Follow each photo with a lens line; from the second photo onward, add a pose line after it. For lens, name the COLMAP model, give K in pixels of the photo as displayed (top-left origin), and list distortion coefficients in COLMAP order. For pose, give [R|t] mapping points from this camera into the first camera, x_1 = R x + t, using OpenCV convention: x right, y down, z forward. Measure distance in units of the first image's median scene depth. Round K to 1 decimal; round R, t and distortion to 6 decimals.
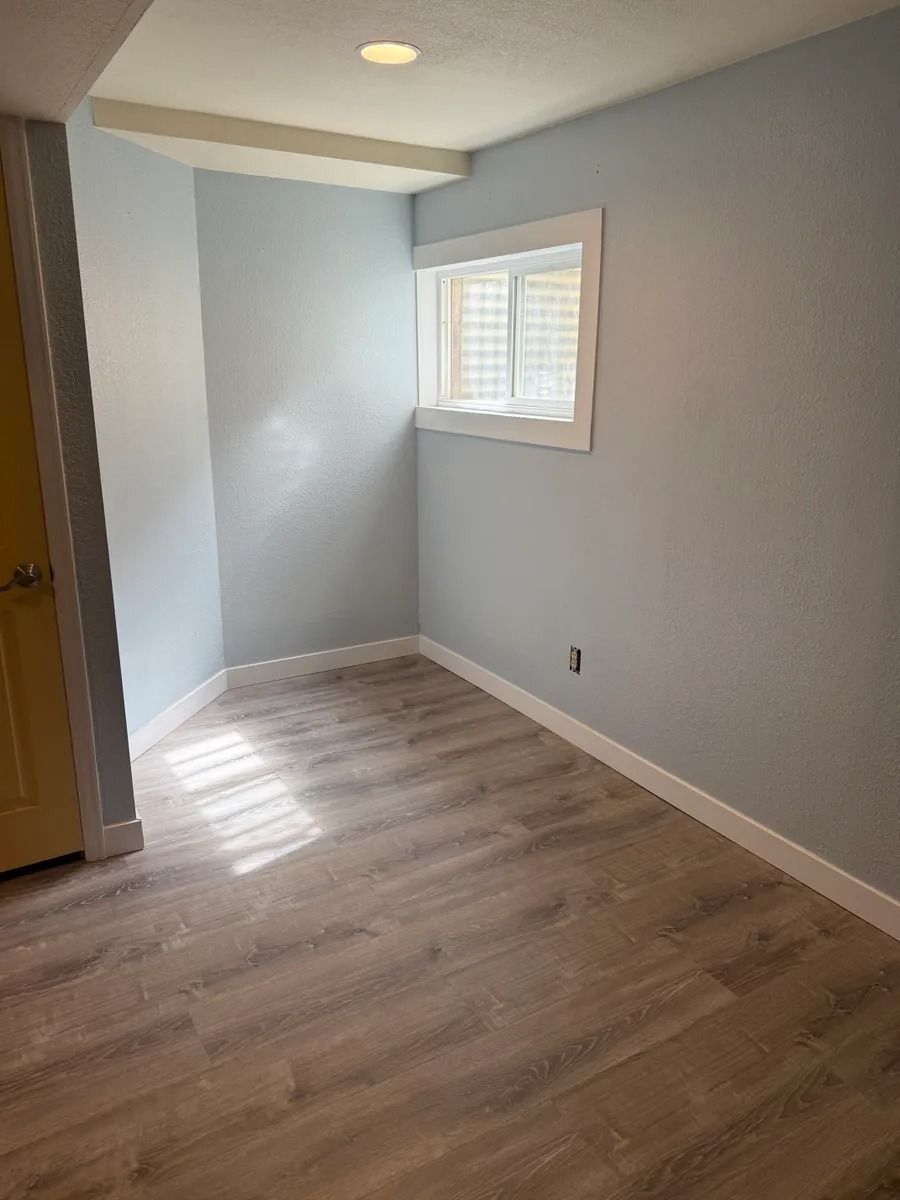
lens RADIAL K [[836.1, 0, 445.0], [0, 836.1, 594.7], [0, 0, 1]] dist [0.028254, -0.039409]
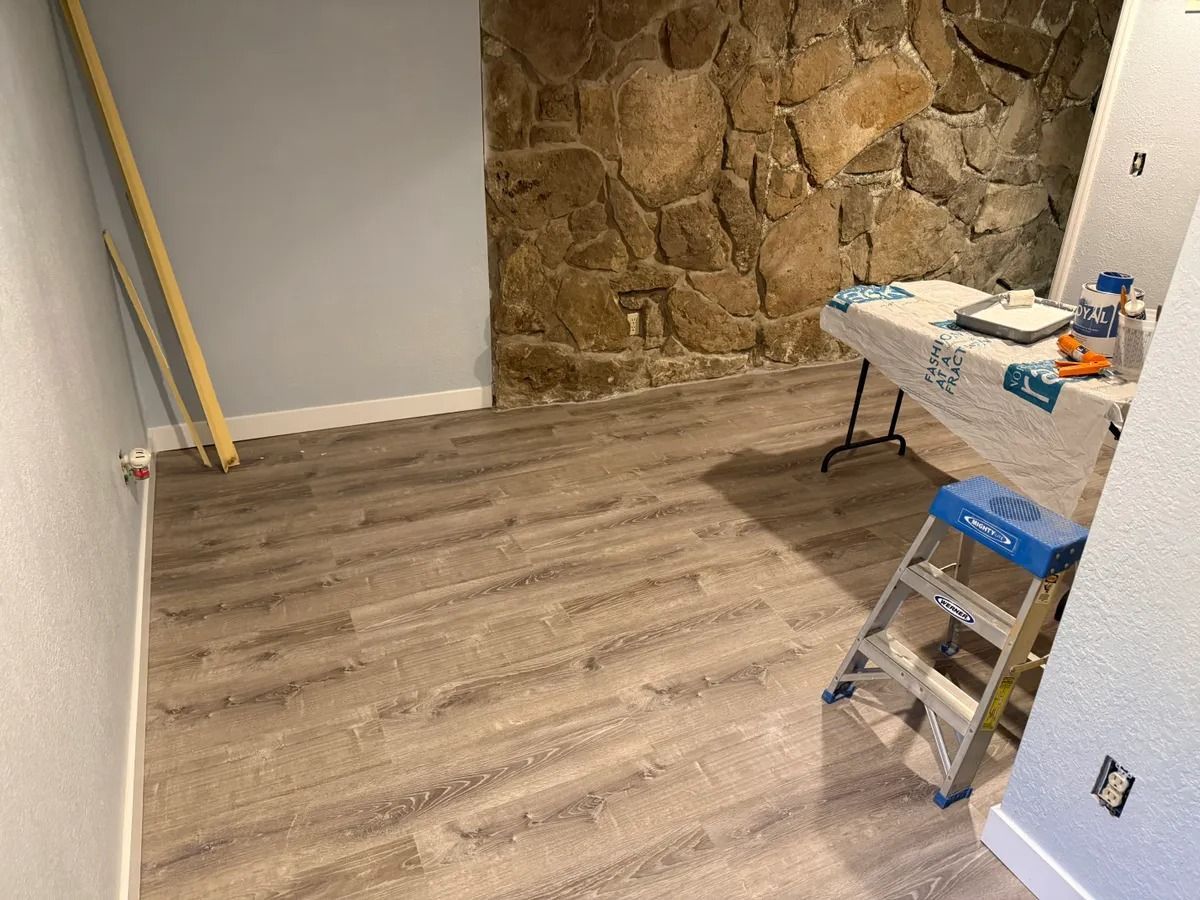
lens RADIAL K [[849.3, 0, 605.1], [0, 849.3, 444.8], [0, 0, 1]] dist [0.081500, -0.109502]
pose [[-0.993056, -0.081412, 0.084920, -0.095486], [-0.006089, 0.756463, 0.654008, -0.468752], [-0.117483, 0.648950, -0.751706, 1.567900]]
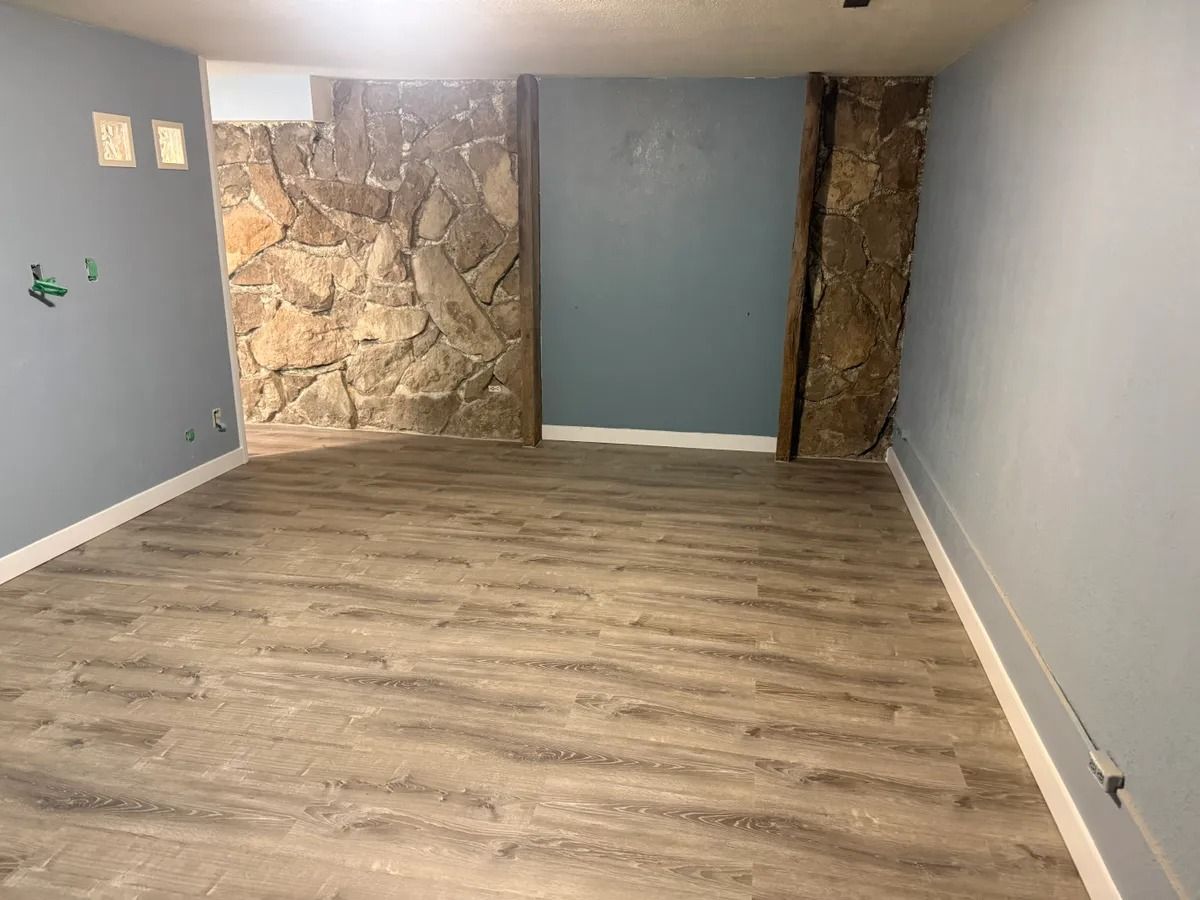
lens RADIAL K [[849.3, 0, 605.1], [0, 849.3, 444.8], [0, 0, 1]] dist [0.081500, -0.109502]
pose [[-0.754372, -0.201494, 0.624758, -3.005539], [0.158174, 0.867892, 0.470898, -0.317677], [-0.637106, 0.454052, -0.622842, 0.829105]]
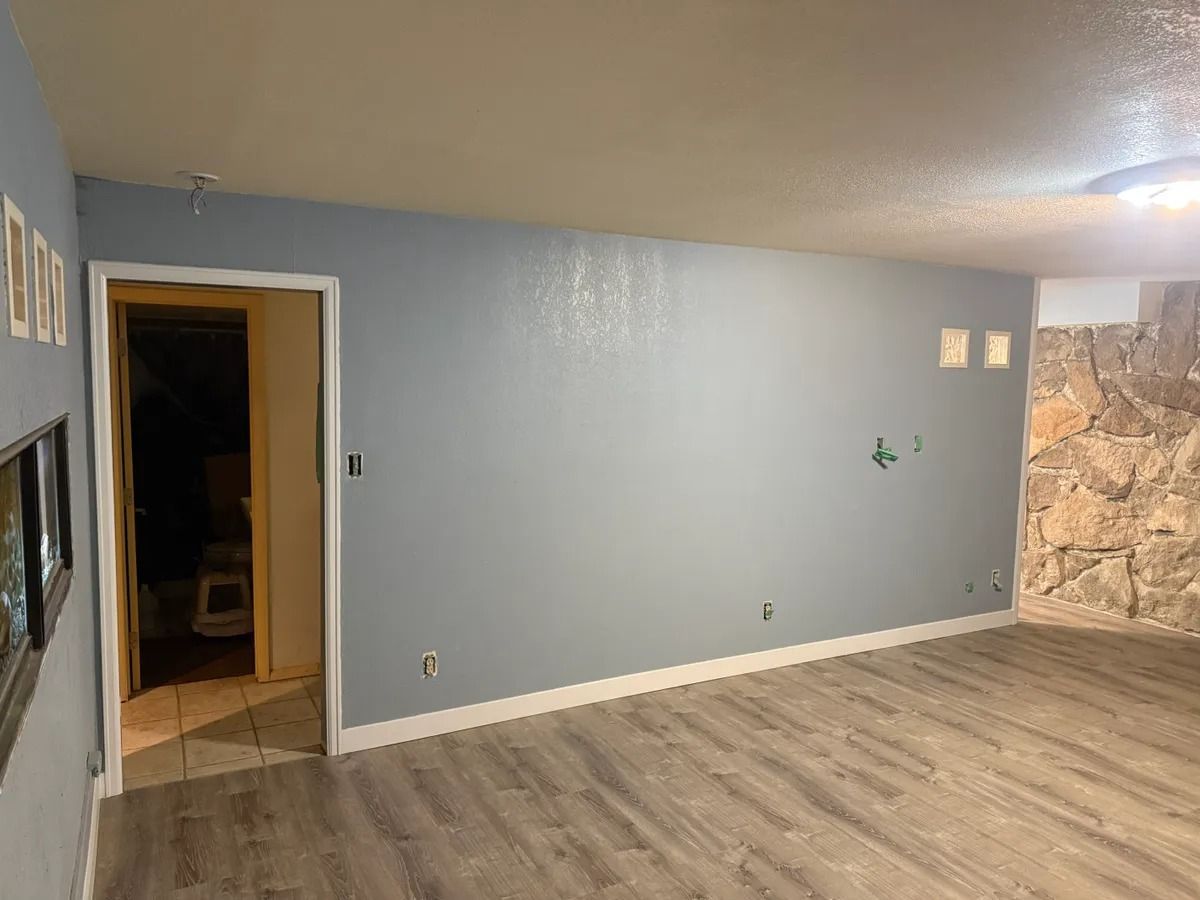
lens RADIAL K [[856.2, 0, 573.5], [0, 856.2, 448.2], [0, 0, 1]] dist [-0.004610, -0.009923]
pose [[0.062317, -0.099878, 0.993046, -3.357351], [0.256774, 0.963092, 0.080752, -0.373104], [-0.964460, 0.249956, 0.085663, 0.930367]]
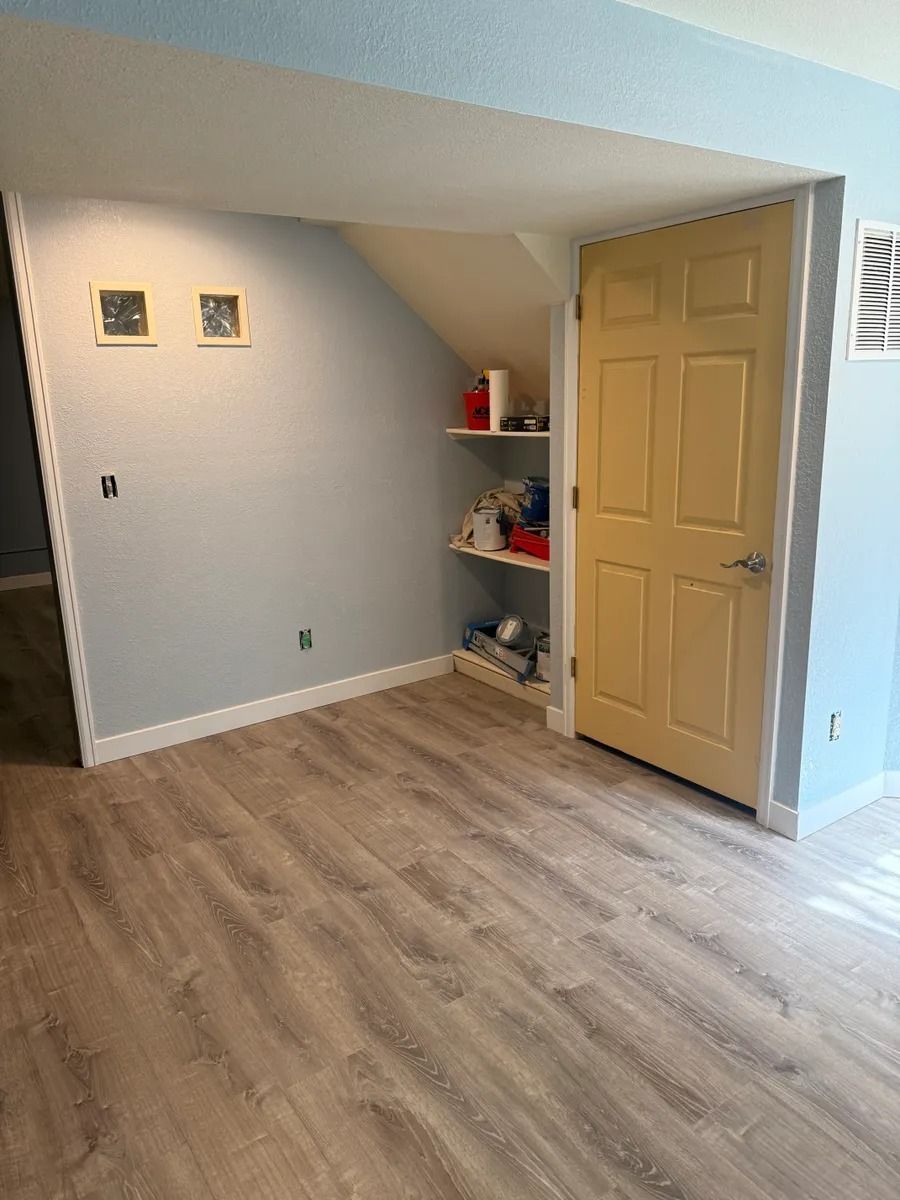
lens RADIAL K [[836.1, 0, 445.0], [0, 836.1, 594.7], [0, 0, 1]] dist [0.028254, -0.039409]
pose [[0.065659, 0.222805, -0.972649, 0.663822], [-0.239548, 0.949767, 0.201393, -0.115842], [0.968662, 0.219773, 0.115733, 0.440939]]
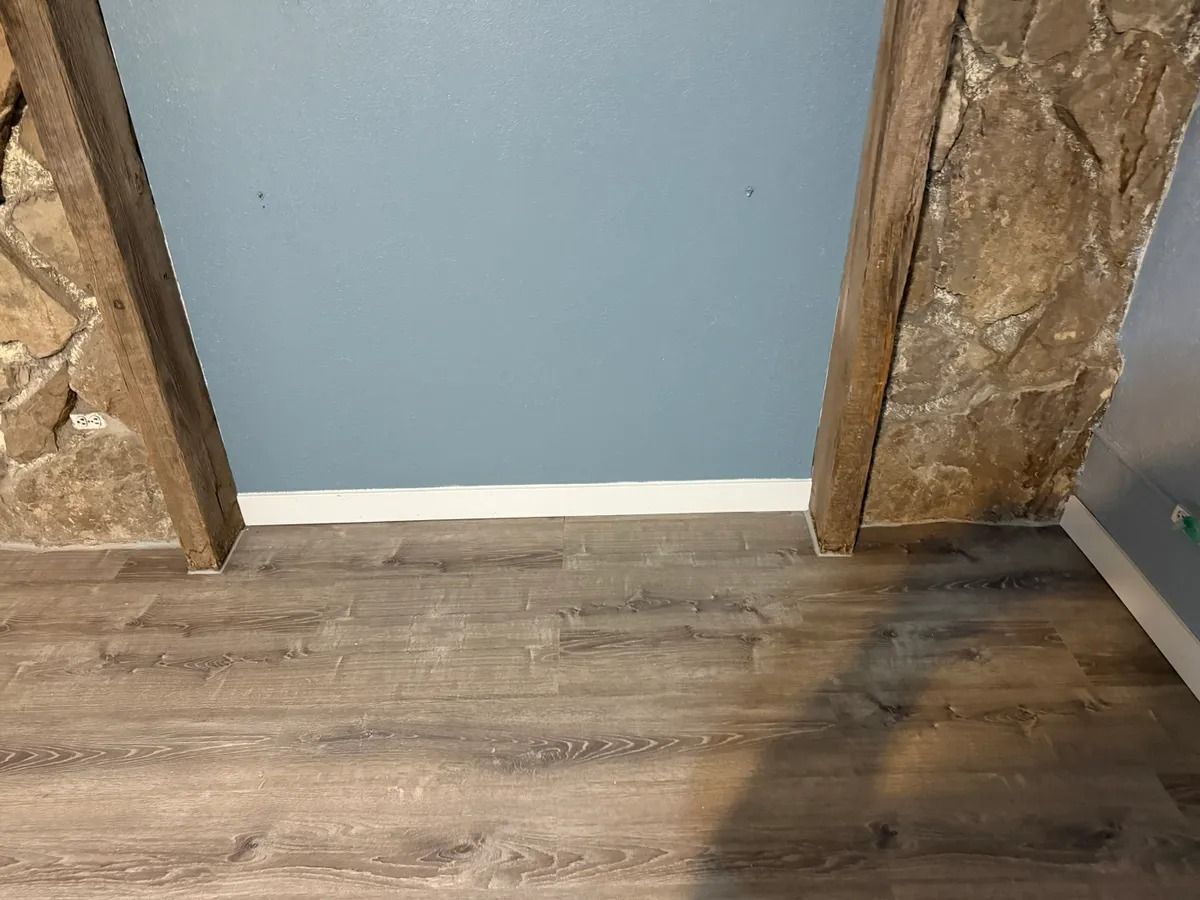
lens RADIAL K [[869.1, 0, 606.1], [0, 869.1, 455.7], [0, 0, 1]] dist [-0.001666, -0.000857]
pose [[-0.871010, -0.263025, 0.414921, -2.060081], [0.132154, 0.688014, 0.713563, 0.085013], [-0.473157, 0.676354, -0.564507, -0.322644]]
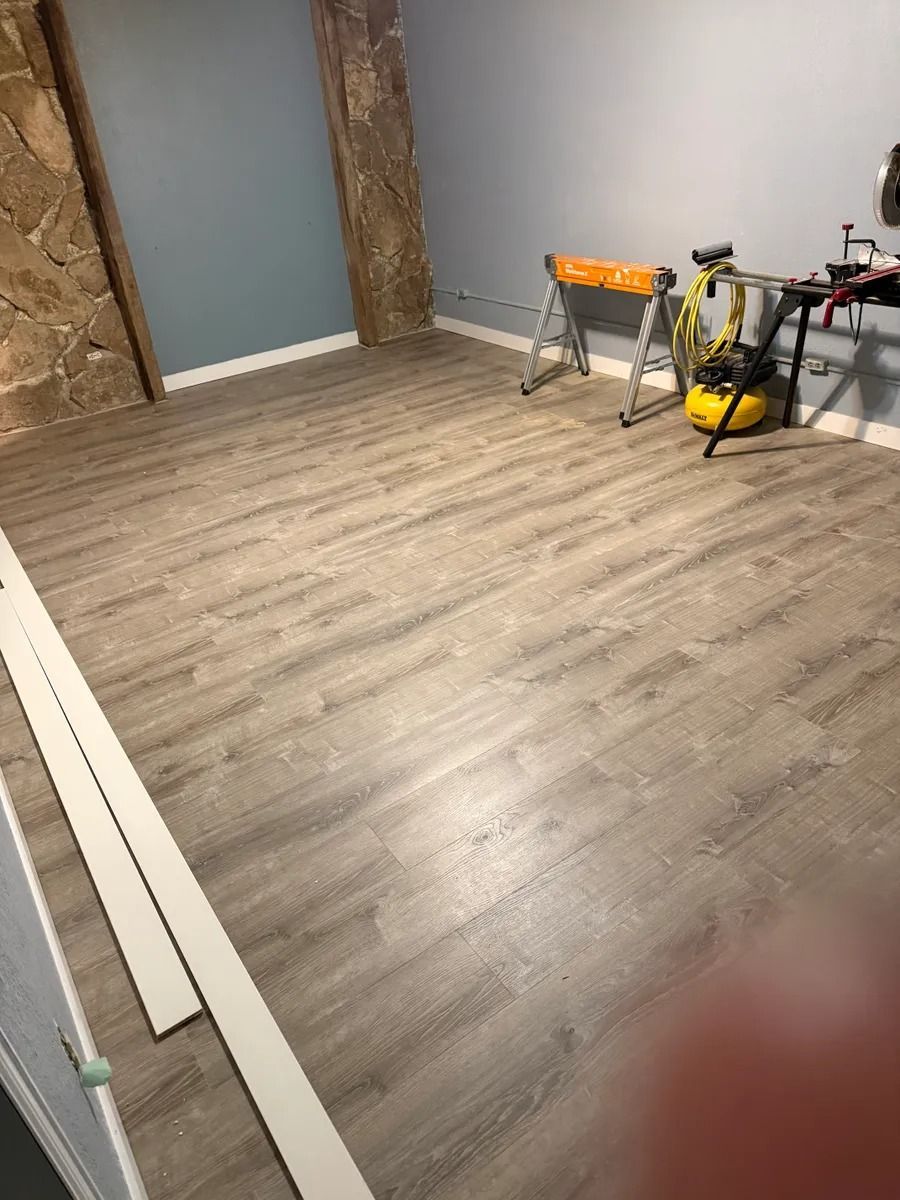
lens RADIAL K [[849.3, 0, 470.7], [0, 849.3, 592.6], [0, 0, 1]] dist [0.081500, -0.109502]
pose [[-0.994160, 0.103400, -0.030889, -2.055960], [0.049627, 0.692228, 0.719971, -0.575658], [0.095828, 0.714233, -0.693317, 1.688680]]
